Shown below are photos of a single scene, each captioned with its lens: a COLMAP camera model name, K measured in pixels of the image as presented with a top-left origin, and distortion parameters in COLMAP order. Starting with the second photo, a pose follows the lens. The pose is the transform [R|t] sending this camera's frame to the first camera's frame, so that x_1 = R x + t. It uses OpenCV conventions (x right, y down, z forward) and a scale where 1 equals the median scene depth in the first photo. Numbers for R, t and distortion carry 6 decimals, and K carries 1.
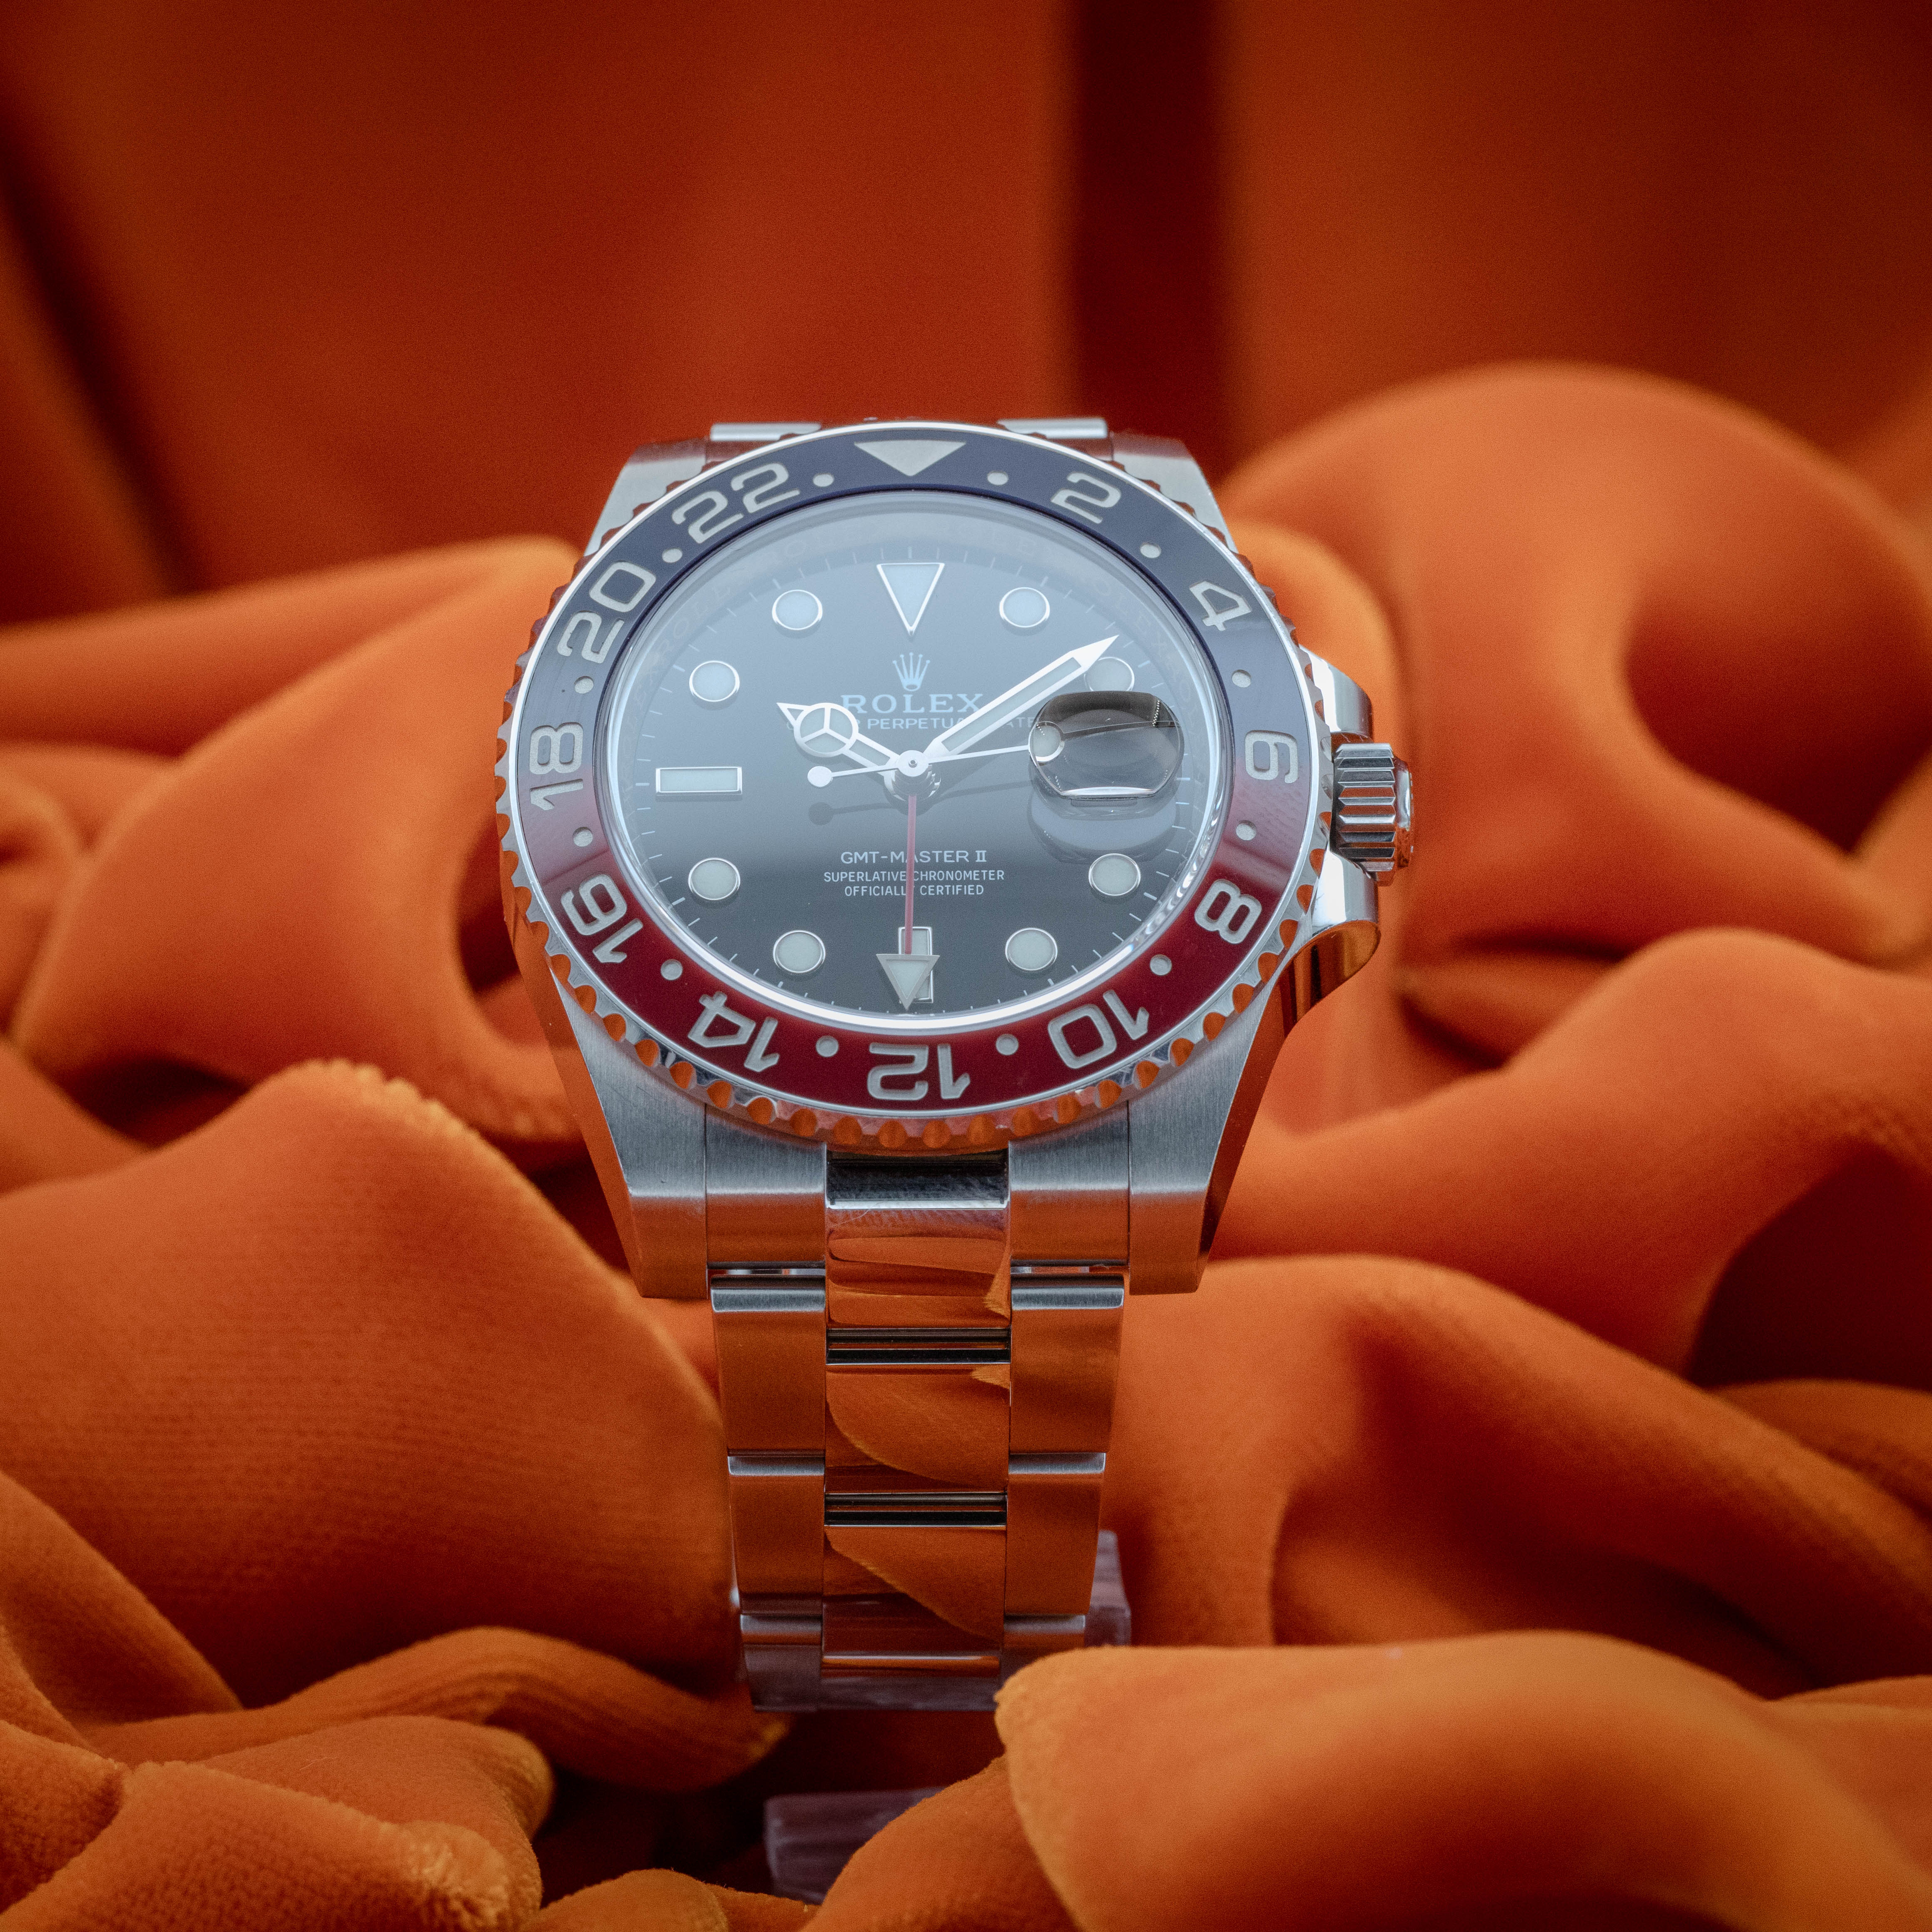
lens RADIAL K [[10522.1, 0, 965.8], [0, 10522.1, 1037.6], [0, 0, 1]] dist [-0.367500, 1.257986]
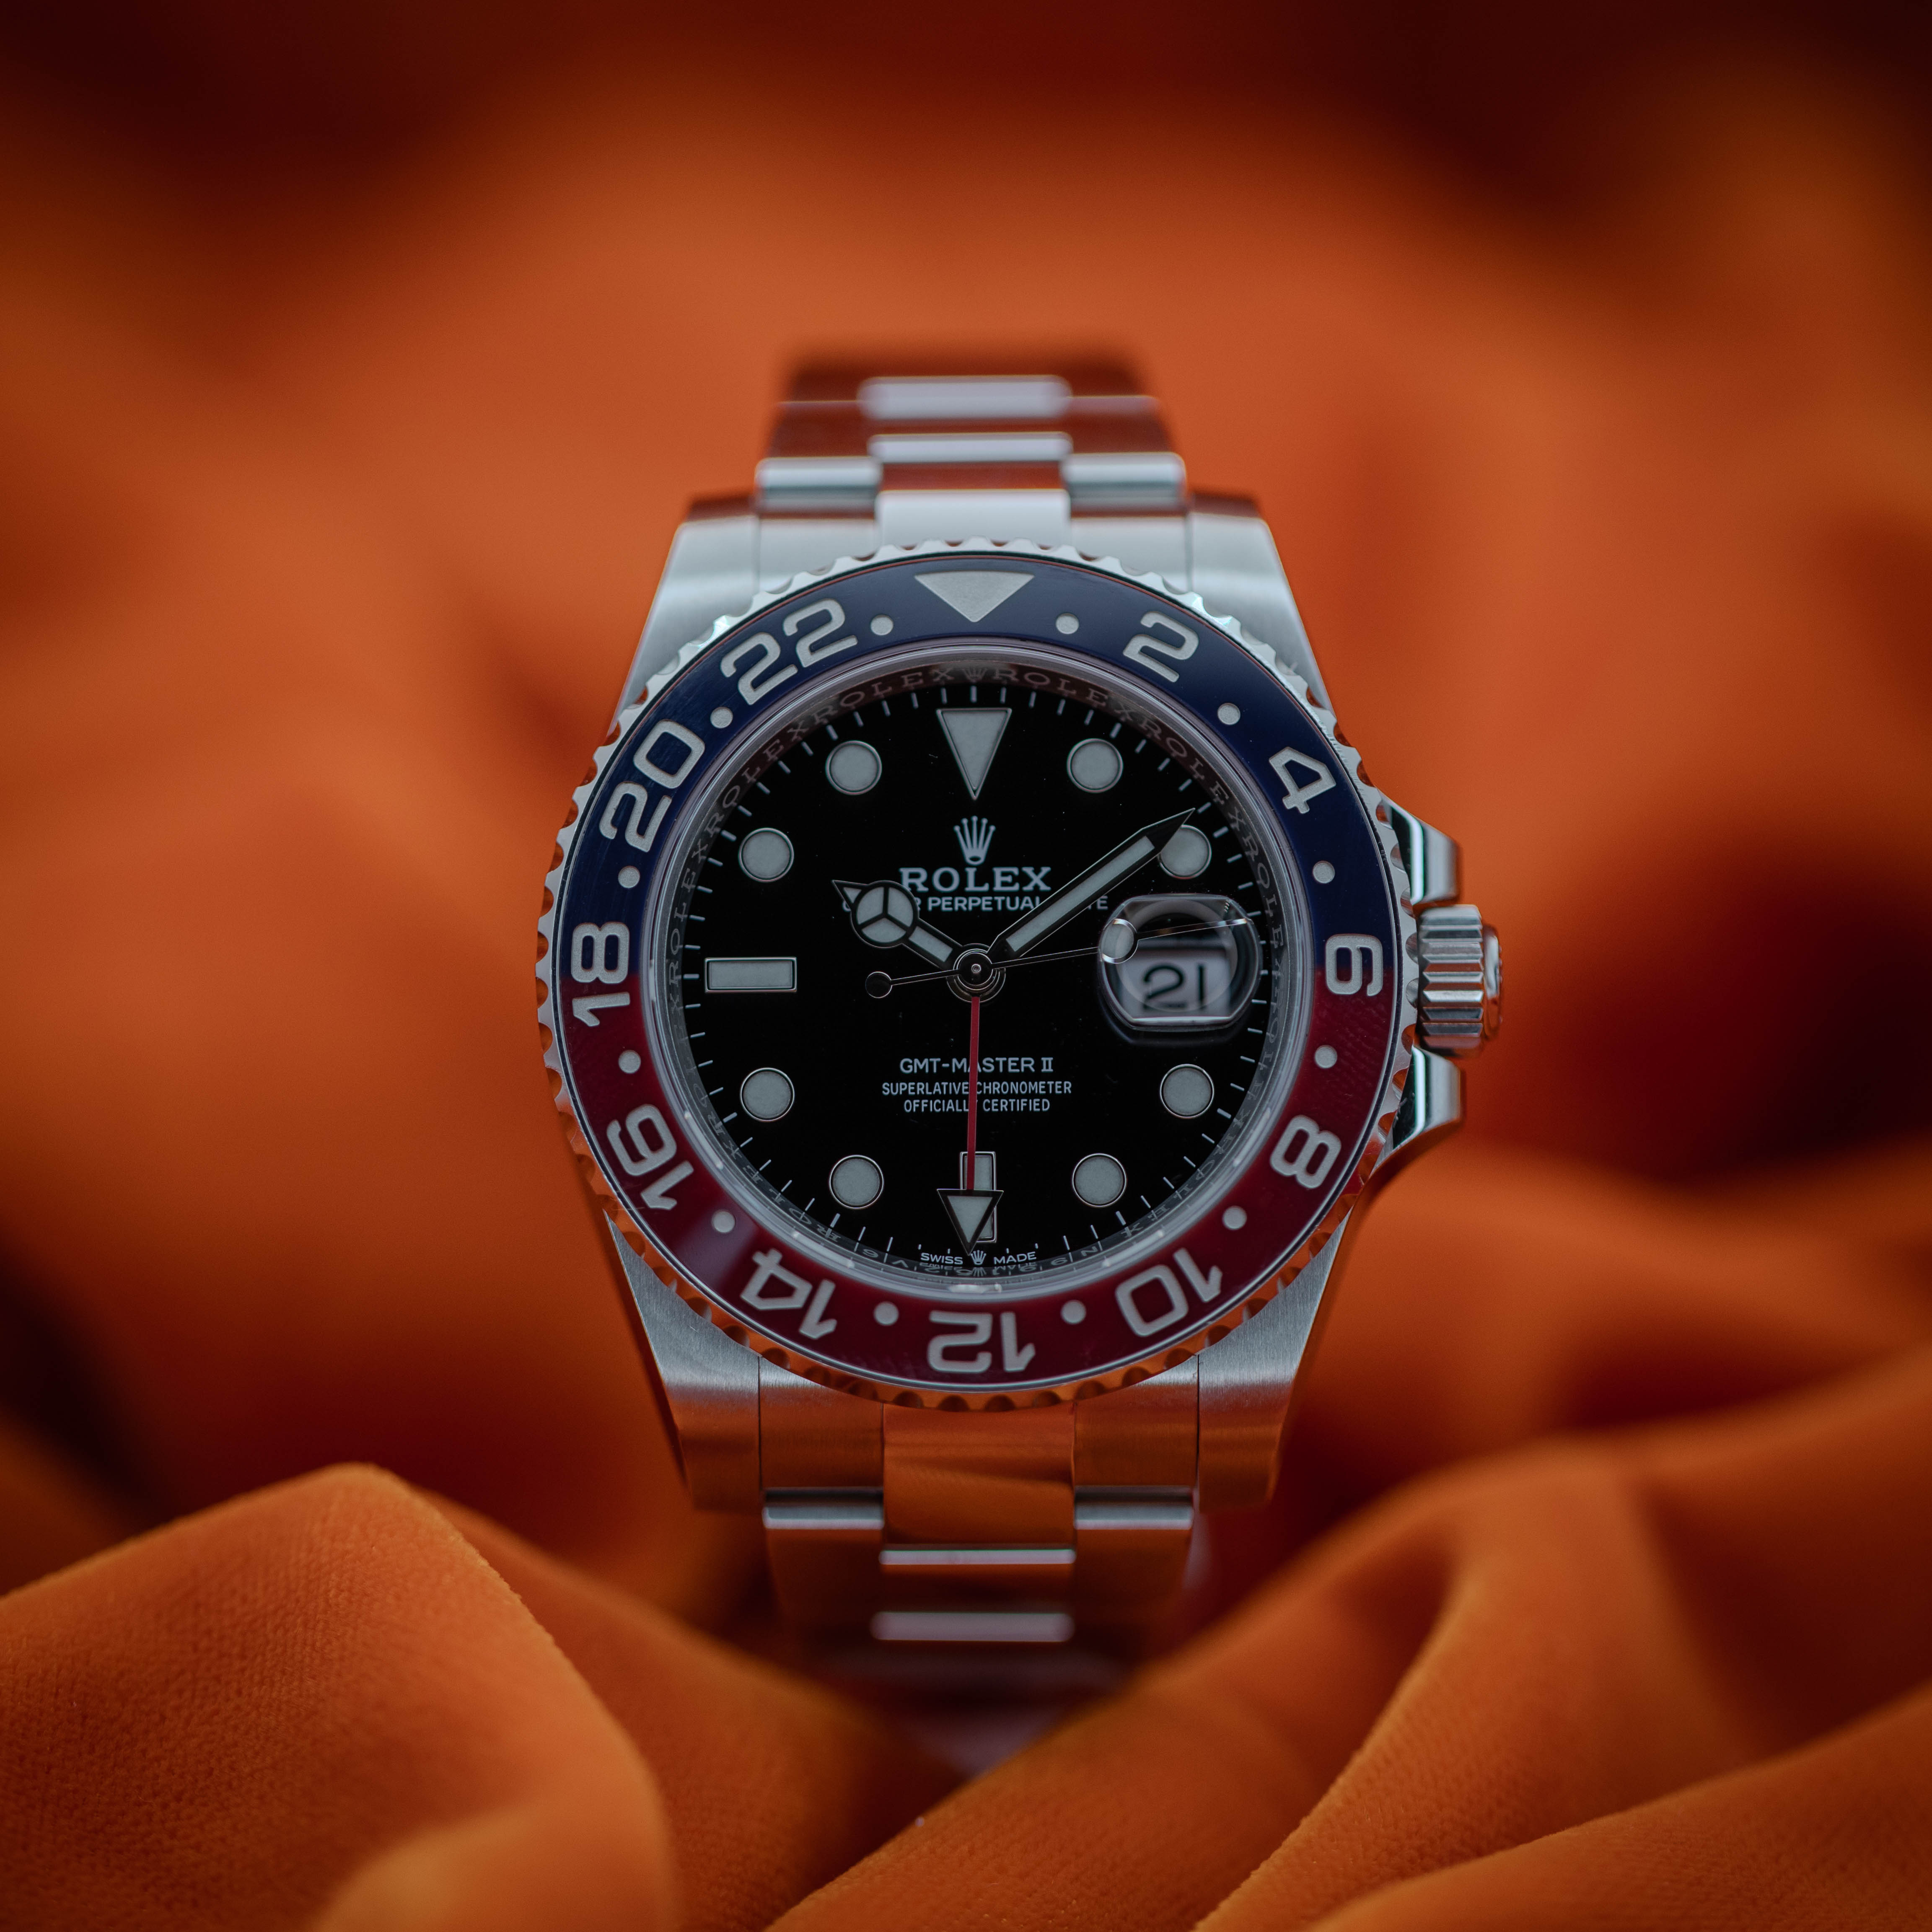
lens RADIAL K [[10522.1, 0, 965.8], [0, 10522.1, 1037.6], [0, 0, 1]] dist [-0.367500, 1.257986]
pose [[0.999973, 0.006111, 0.004052, -0.009821], [-0.007160, 0.932808, 0.360303, -0.363529], [-0.001578, -0.360322, 0.932827, 0.112497]]
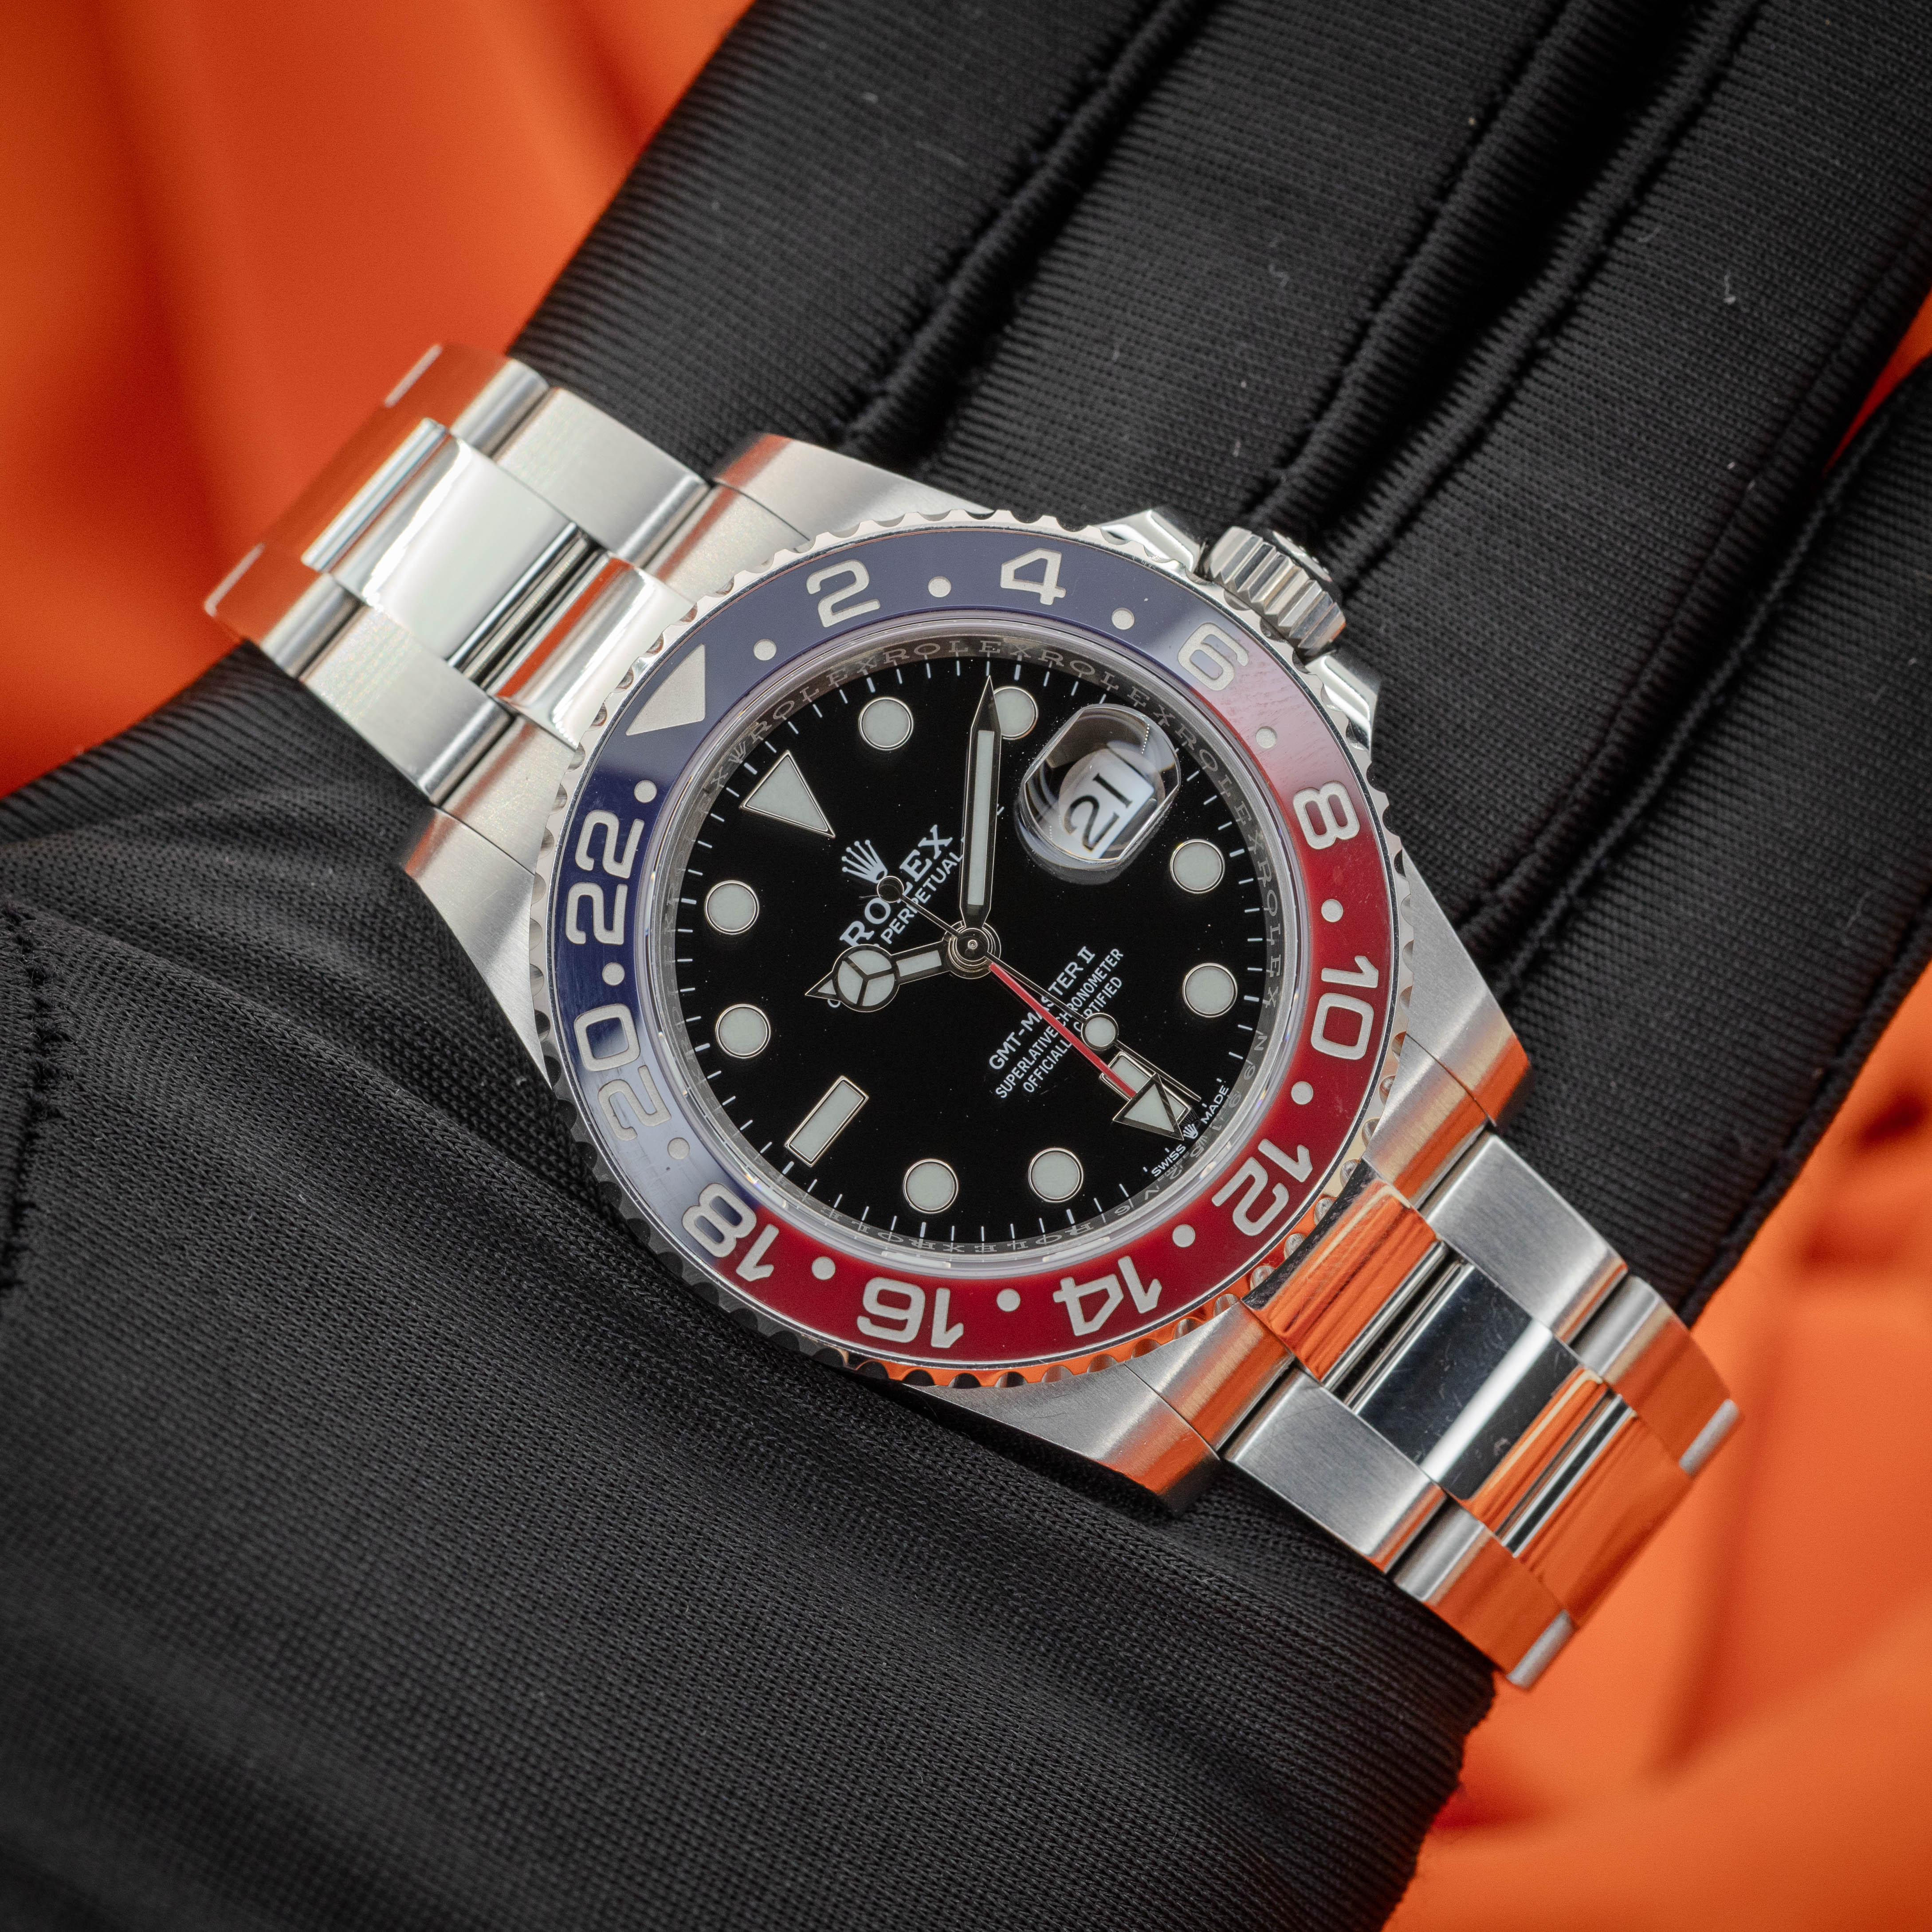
lens RADIAL K [[10522.1, 0, 965.8], [0, 10522.1, 1037.6], [0, 0, 1]] dist [-0.367500, 1.257986]
pose [[0.646911, -0.751924, 0.126948, -0.132220], [0.645335, 0.628512, 0.434184, -0.433329], [-0.406262, -0.198954, 0.891834, 0.155386]]
